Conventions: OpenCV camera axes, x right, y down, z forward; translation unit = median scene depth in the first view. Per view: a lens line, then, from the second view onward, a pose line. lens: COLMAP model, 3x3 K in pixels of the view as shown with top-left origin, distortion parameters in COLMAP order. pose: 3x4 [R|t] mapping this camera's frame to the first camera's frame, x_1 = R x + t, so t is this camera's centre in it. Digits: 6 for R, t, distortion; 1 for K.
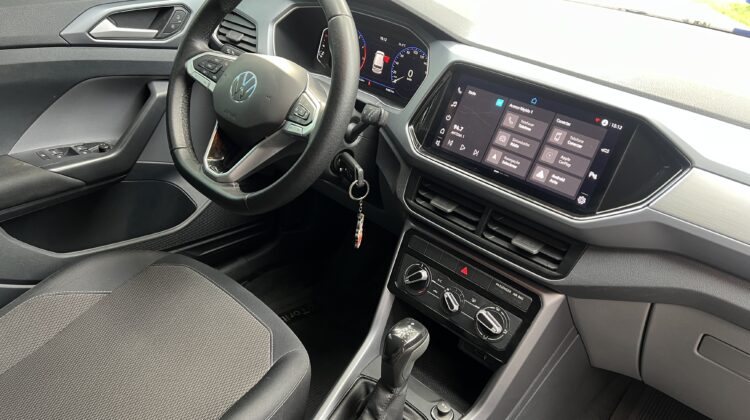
lens RADIAL K [[561.7, 0, 374.7], [0, 561.7, 210.8], [0, 0, 1]] dist [-0.000665, -0.001483]
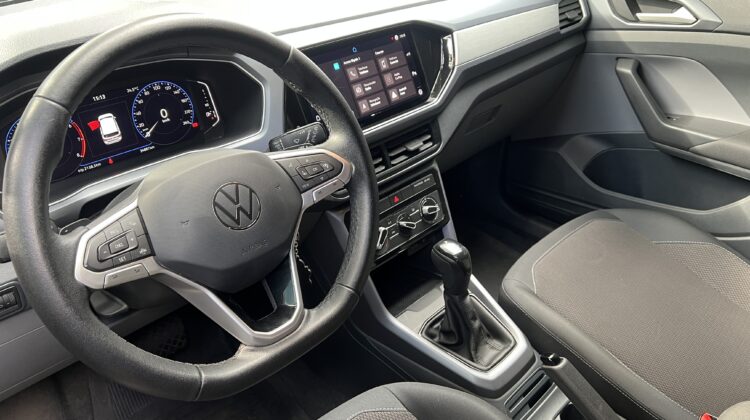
lens RADIAL K [[561.7, 0, 374.8], [0, 561.7, 209.2], [0, 0, 1]] dist [-0.000665, -0.001483]
pose [[0.044929, -0.596796, 0.801134, -0.846742], [0.504696, 0.705637, 0.497352, -0.516651], [-0.862127, 0.381983, 0.332904, 0.685711]]
